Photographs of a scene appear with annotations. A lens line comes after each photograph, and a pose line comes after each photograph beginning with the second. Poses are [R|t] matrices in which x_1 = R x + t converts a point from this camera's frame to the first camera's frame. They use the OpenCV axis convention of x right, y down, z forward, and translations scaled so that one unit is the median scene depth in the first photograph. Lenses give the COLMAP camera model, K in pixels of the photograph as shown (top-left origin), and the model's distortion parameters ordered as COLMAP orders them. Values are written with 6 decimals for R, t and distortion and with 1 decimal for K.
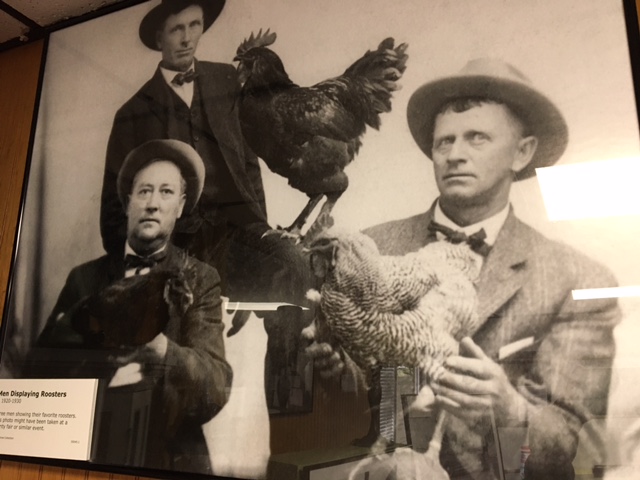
lens RADIAL K [[545.0, 0, 320.2], [0, 545.0, 239.8], [0, 0, 1]] dist [0.010010, 0.002763]
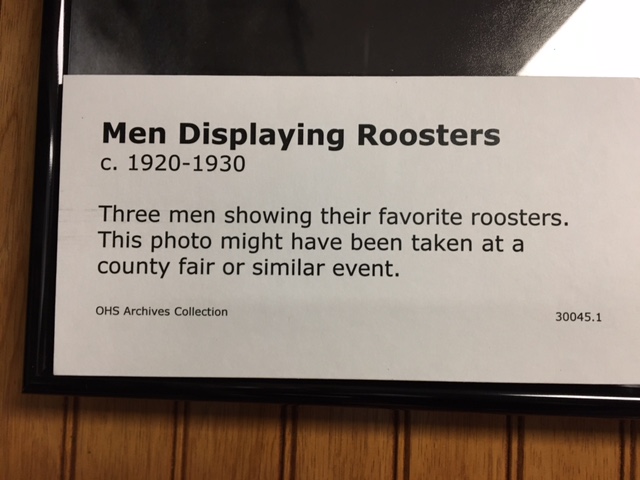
lens RADIAL K [[545.0, 0, 319.9], [0, 545.0, 240.1], [0, 0, 1]] dist [0.010010, 0.002763]
pose [[0.921471, 0.030265, 0.387267, -0.617099], [-0.104972, 0.979269, 0.173242, 0.287009], [-0.373996, -0.200289, 0.905545, 0.778259]]
